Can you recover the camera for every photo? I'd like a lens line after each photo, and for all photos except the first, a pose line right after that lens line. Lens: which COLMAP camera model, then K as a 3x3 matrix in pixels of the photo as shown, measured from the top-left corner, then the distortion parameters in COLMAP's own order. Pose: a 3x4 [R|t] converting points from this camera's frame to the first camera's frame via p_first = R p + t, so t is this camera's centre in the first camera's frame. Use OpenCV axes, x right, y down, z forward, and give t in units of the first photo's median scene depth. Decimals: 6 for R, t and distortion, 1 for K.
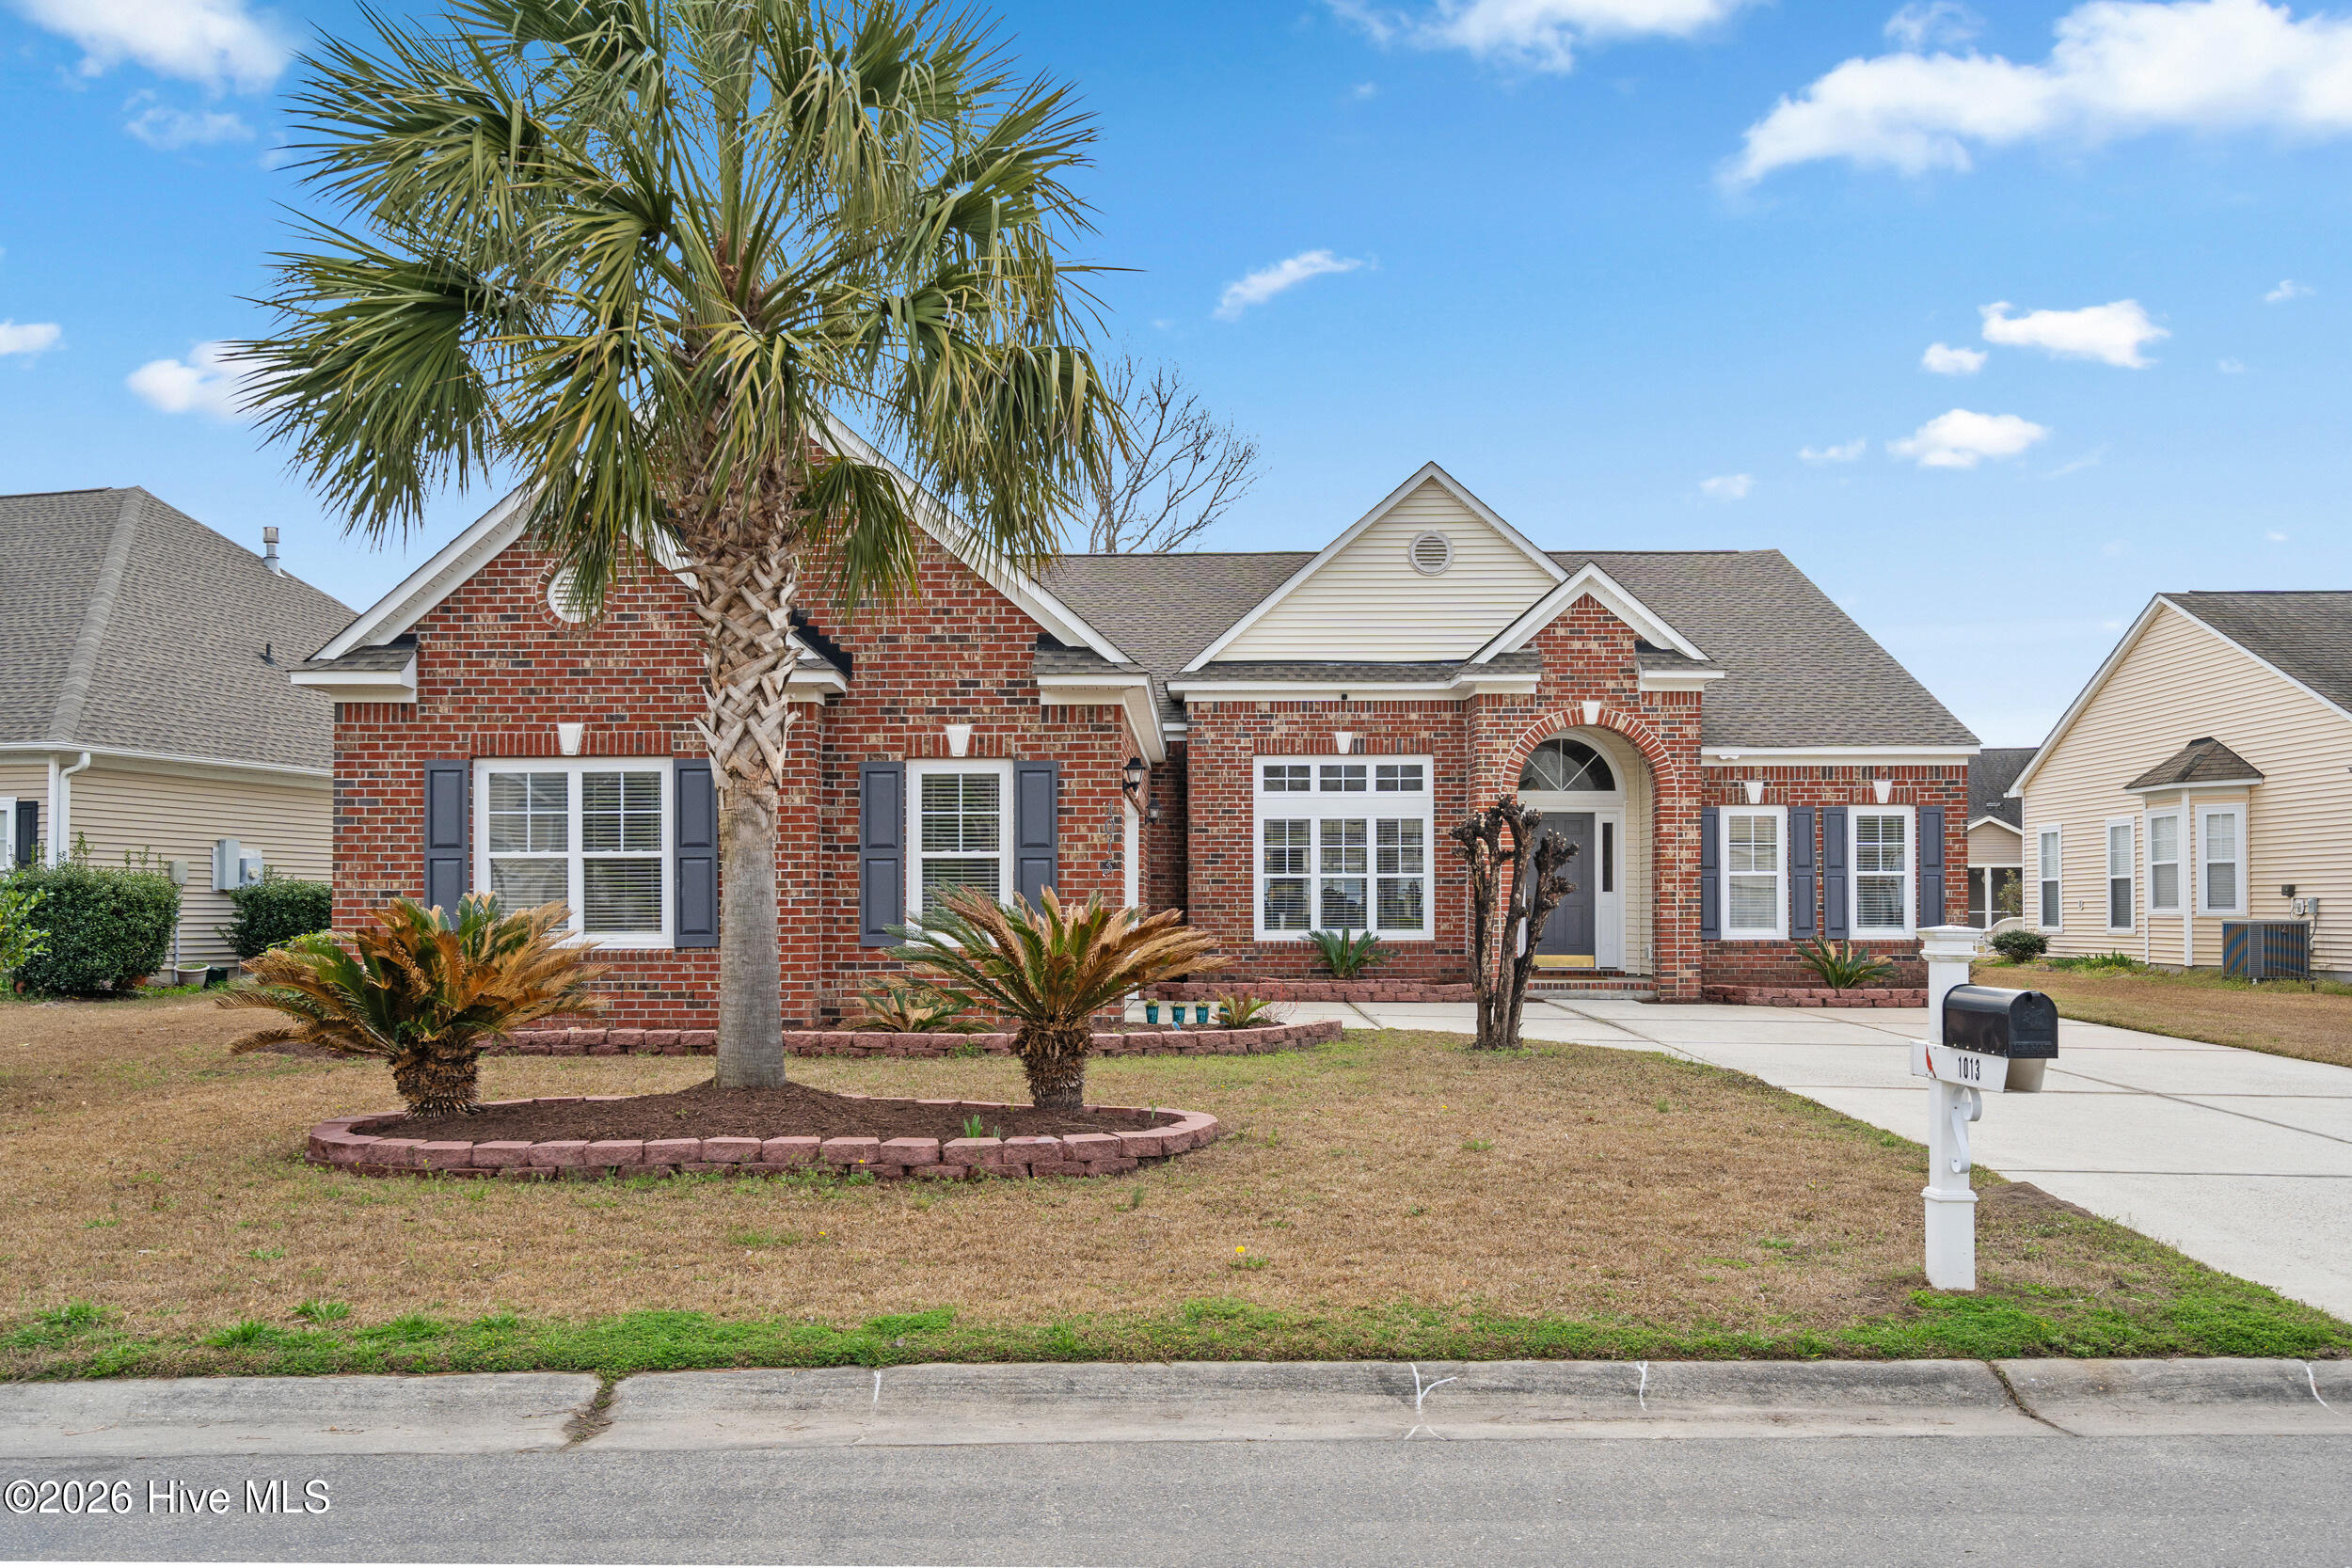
lens RADIAL K [[1856.5, 0, 1182.4], [0, 1856.5, 873.1], [0, 0, 1]] dist [-0.005046, 0.010545]
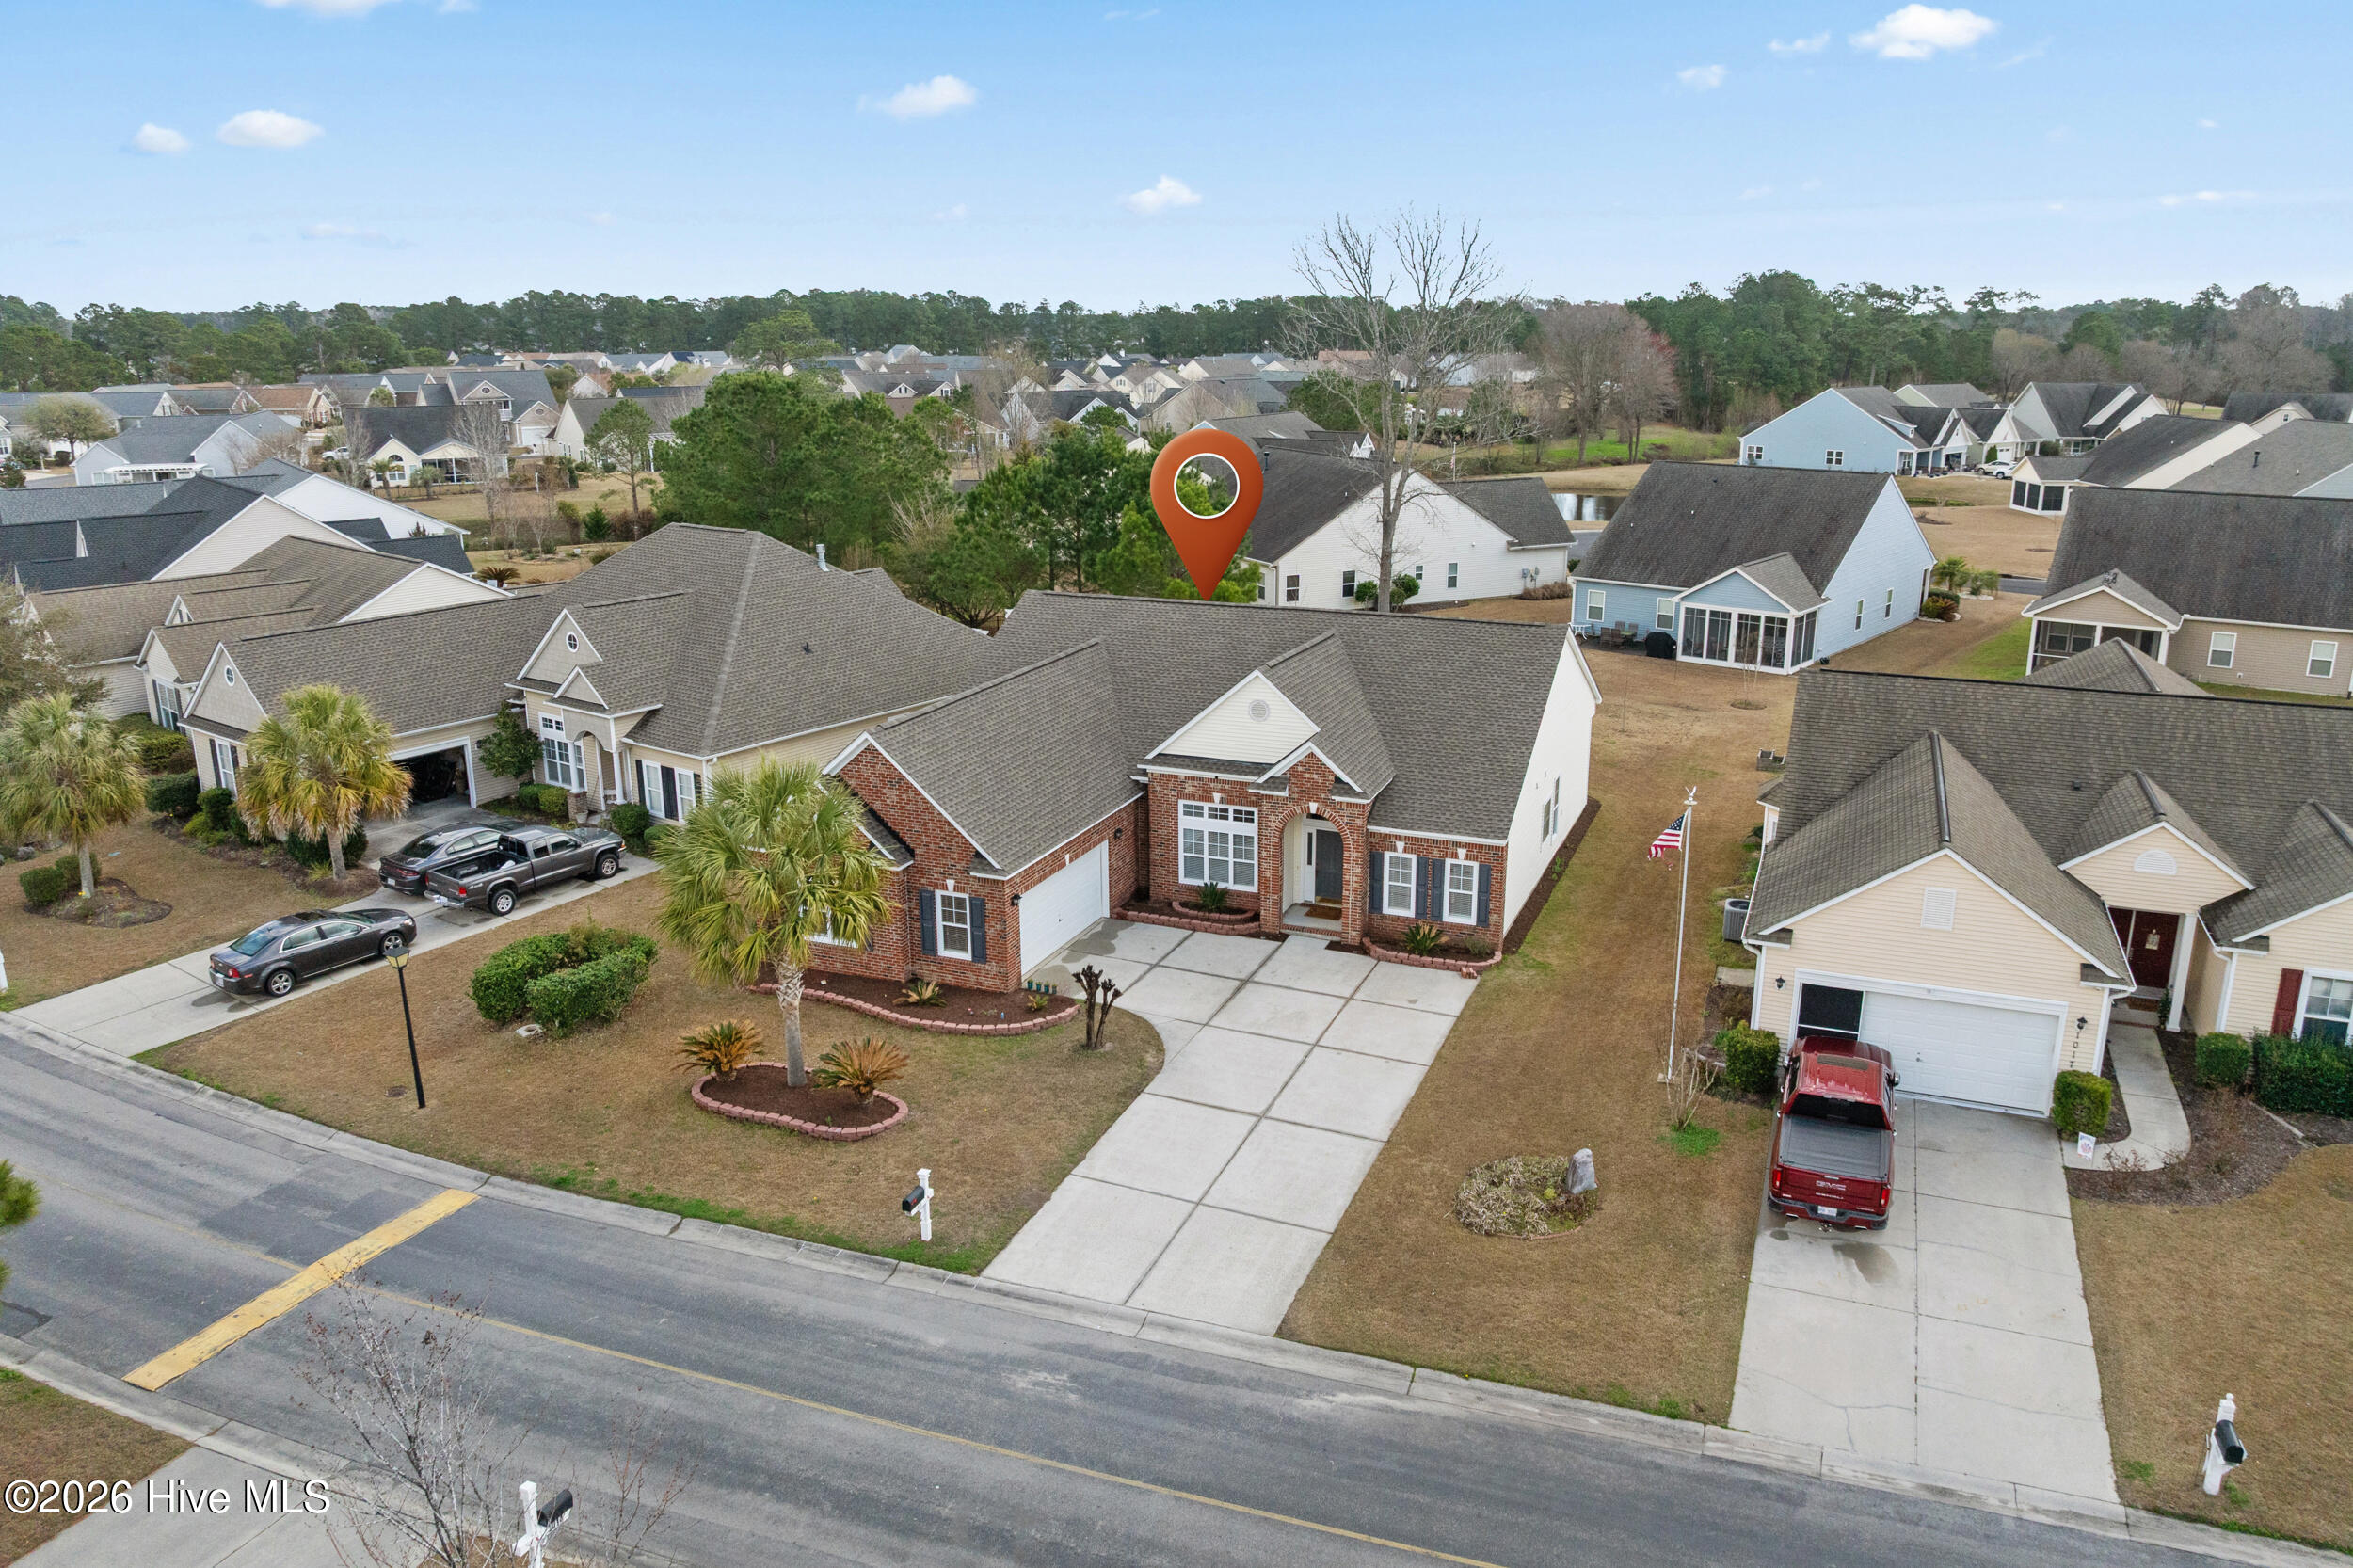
lens RADIAL K [[1601.0, 0, 1174.5], [0, 1601.0, 773.1], [0, 0, 1]] dist [-0.020246, 0.000368]
pose [[0.931443, 0.087987, -0.353090, 0.688427], [0.011935, 0.962418, 0.271310, -0.597671], [0.363692, -0.256924, 0.895387, -0.631924]]
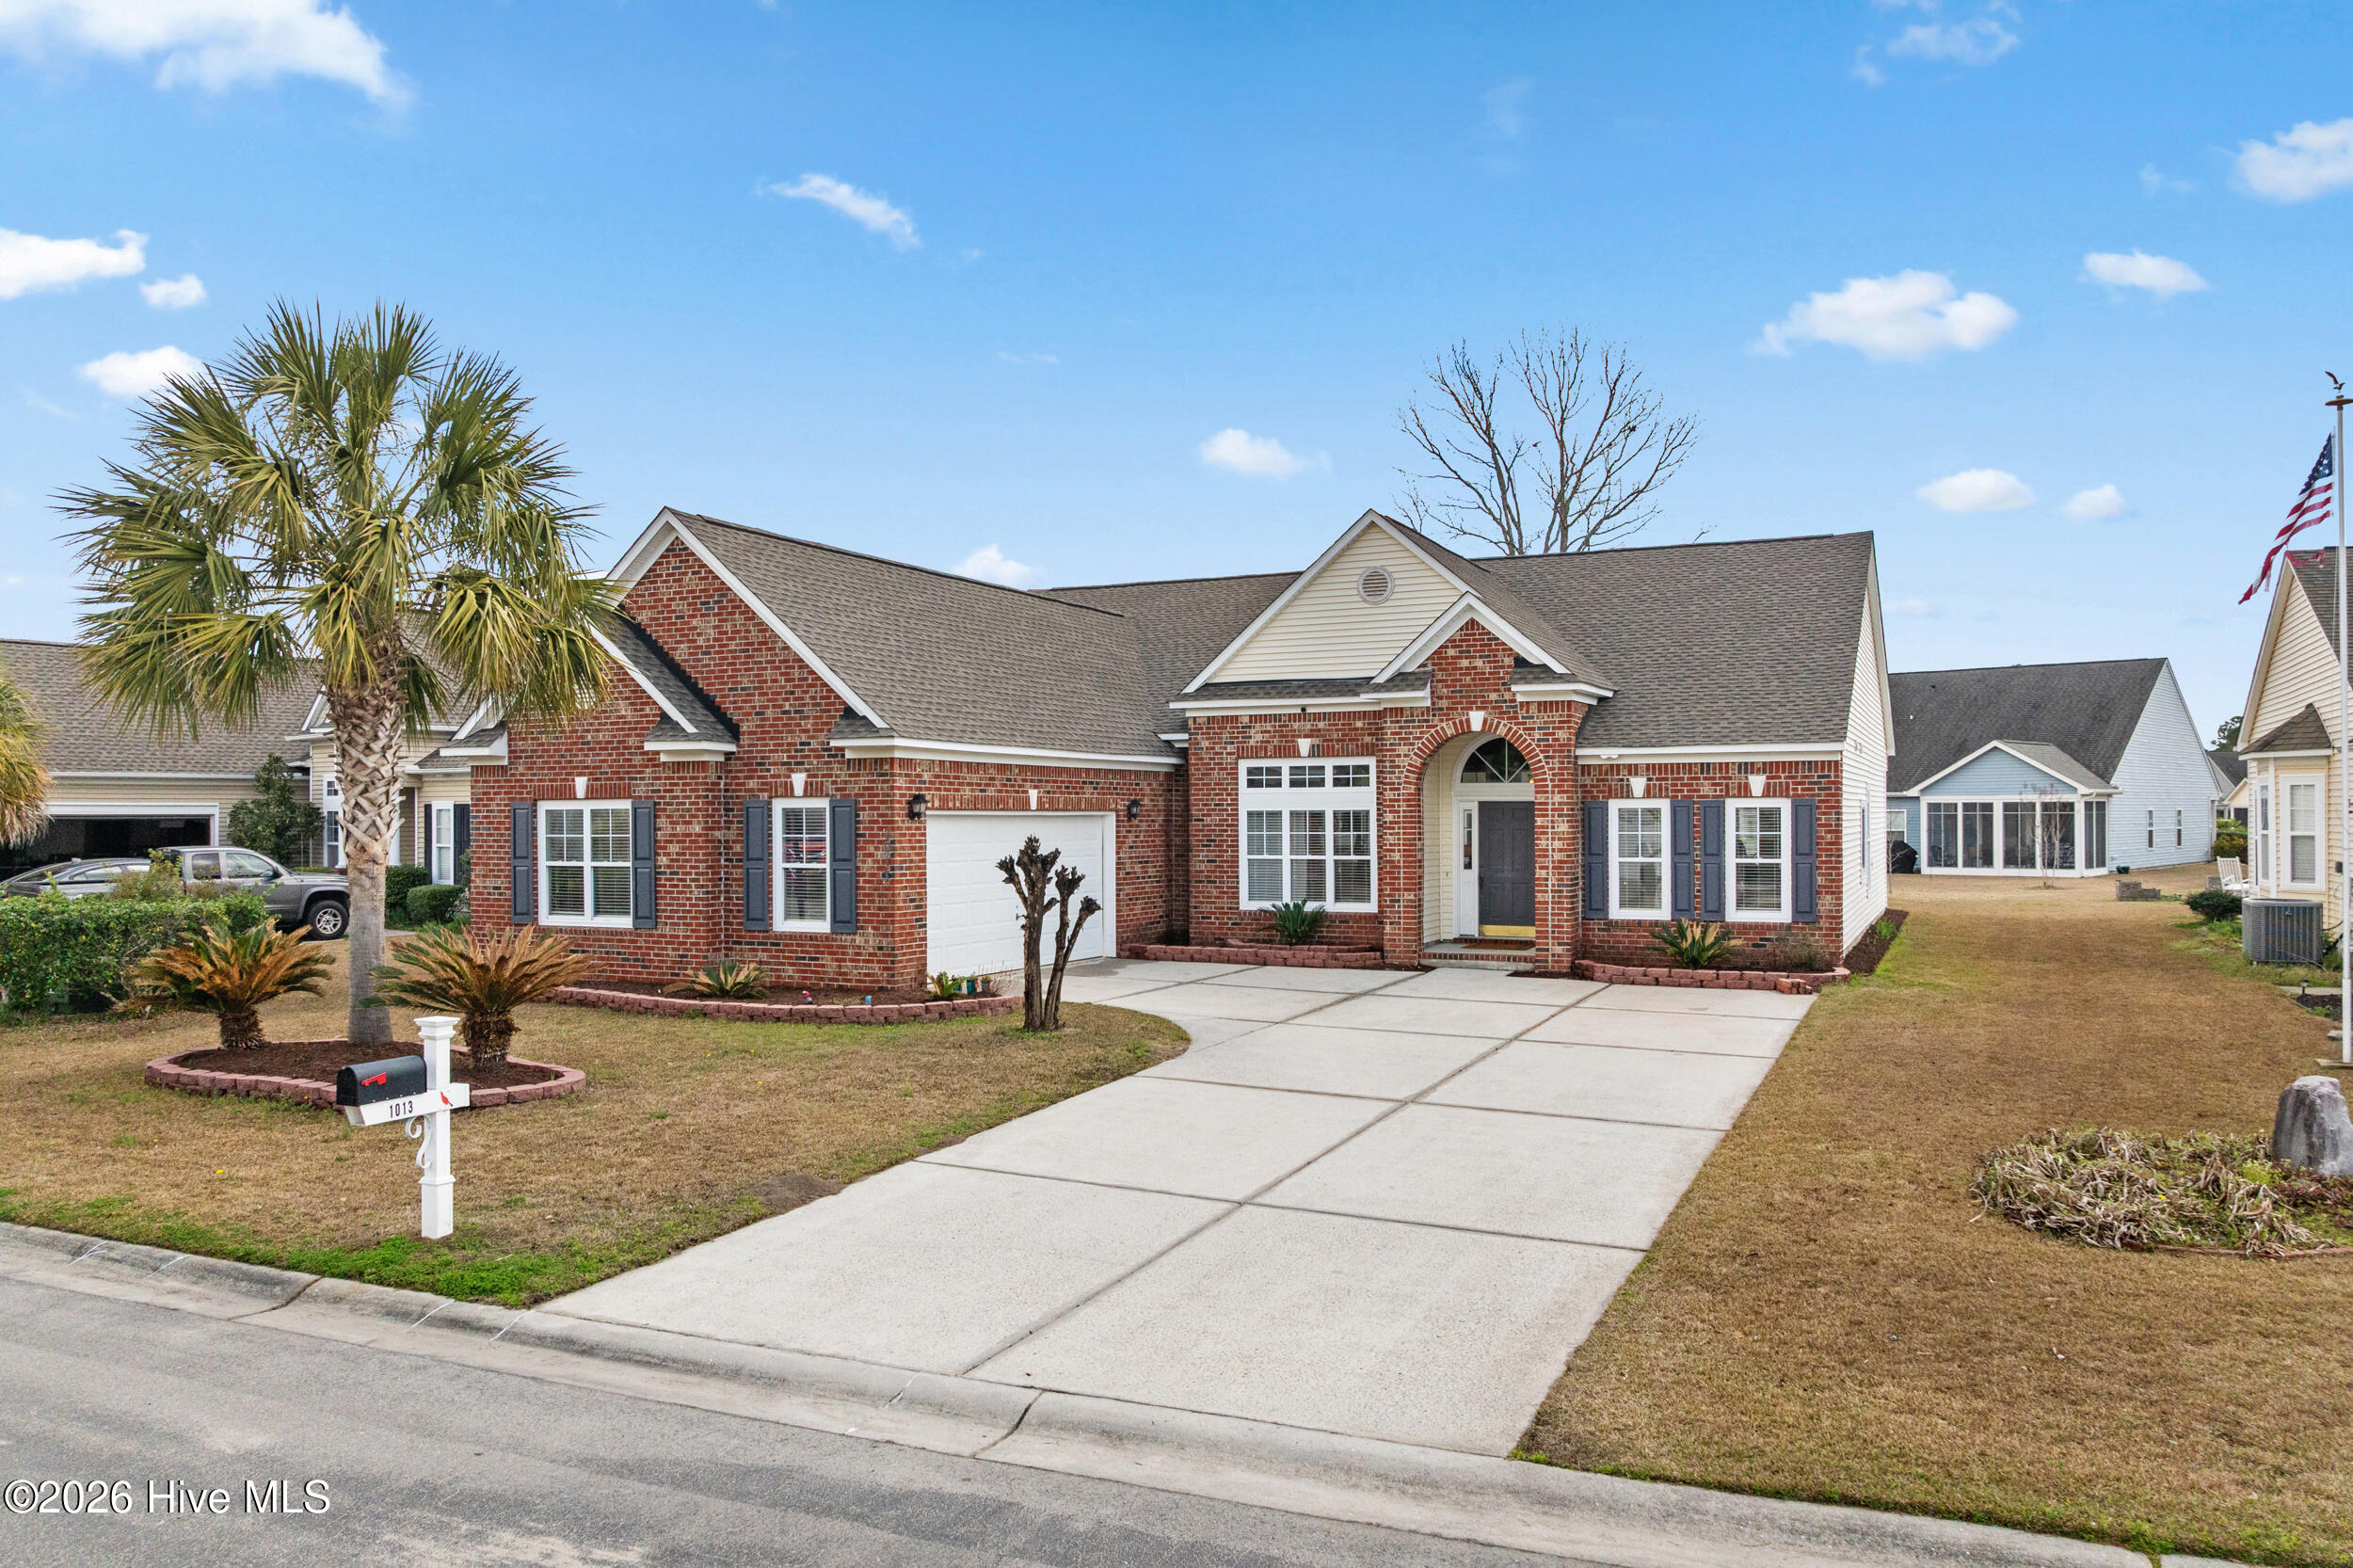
lens RADIAL K [[1651.4, 0, 1177.5], [0, 1651.4, 796.3], [0, 0, 1]] dist [-0.033976, -0.004537]
pose [[0.909748, -0.007068, -0.415102, 0.466932], [0.011613, 0.999897, 0.008426, -0.049444], [0.414999, -0.012486, 0.909736, -0.012455]]
